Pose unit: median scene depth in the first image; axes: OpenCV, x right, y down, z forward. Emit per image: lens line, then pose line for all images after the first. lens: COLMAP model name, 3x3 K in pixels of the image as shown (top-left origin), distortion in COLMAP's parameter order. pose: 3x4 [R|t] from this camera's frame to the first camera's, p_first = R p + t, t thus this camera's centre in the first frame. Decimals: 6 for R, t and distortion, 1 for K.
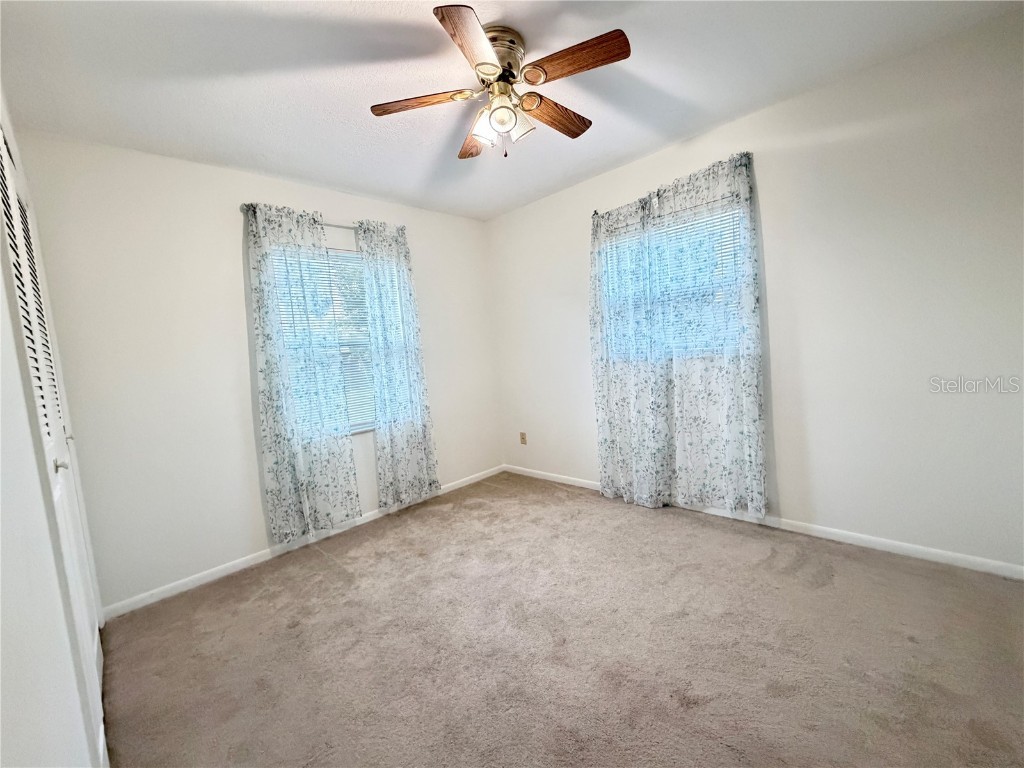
lens RADIAL K [[416.6, 0, 513.7], [0, 416.6, 384.8], [0, 0, 1]] dist [0.000706, 0.000086]
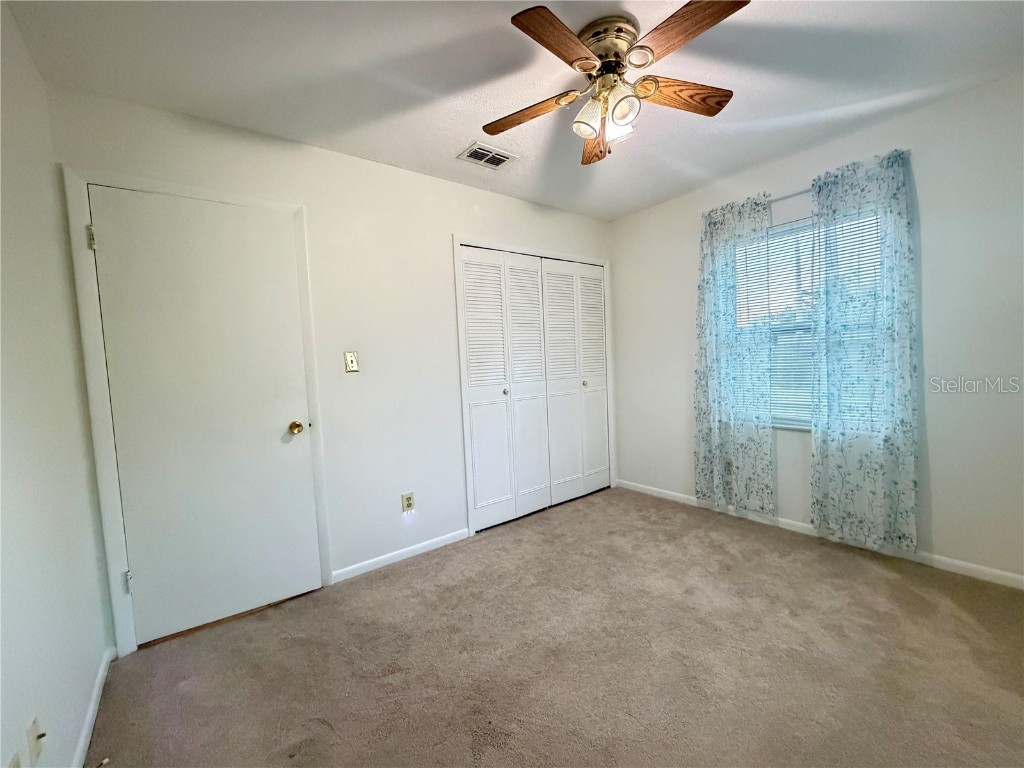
lens RADIAL K [[416.6, 0, 513.7], [0, 416.6, 384.8], [0, 0, 1]] dist [0.000706, 0.000086]
pose [[-0.121830, 0.149785, -0.981184, 0.593211], [-0.029379, 0.987570, 0.154408, -0.104447], [0.992116, 0.047637, -0.115915, 0.544559]]
